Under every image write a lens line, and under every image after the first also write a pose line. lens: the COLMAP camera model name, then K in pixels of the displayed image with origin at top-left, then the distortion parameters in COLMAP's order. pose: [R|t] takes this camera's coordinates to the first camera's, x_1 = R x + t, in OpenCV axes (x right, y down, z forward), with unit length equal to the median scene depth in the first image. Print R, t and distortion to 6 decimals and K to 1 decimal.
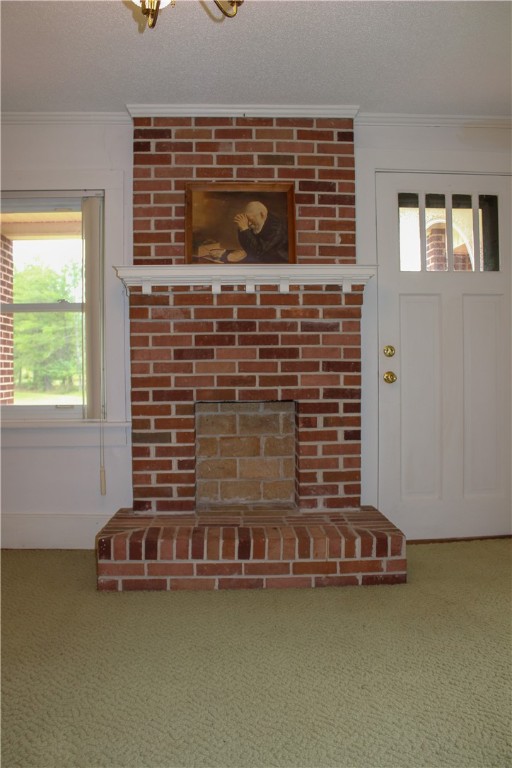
lens RADIAL K [[643.3, 0, 252.8], [0, 643.3, 382.4], [0, 0, 1]] dist [-0.156040, 0.151138]
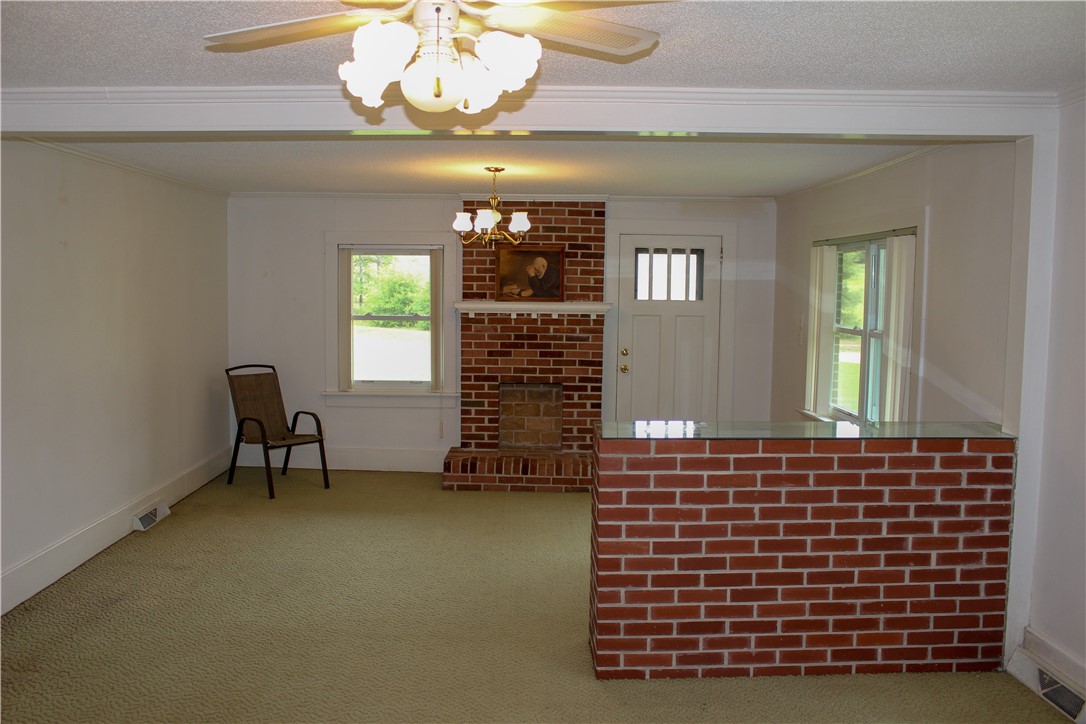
lens RADIAL K [[909.7, 0, 536.8], [0, 909.7, 379.4], [0, 0, 1]] dist [-0.156040, 0.151138]
pose [[0.998541, 0.028204, -0.046058, 0.111477], [-0.024077, 0.995845, 0.087825, -0.183703], [0.048344, -0.086588, 0.995071, -1.300625]]
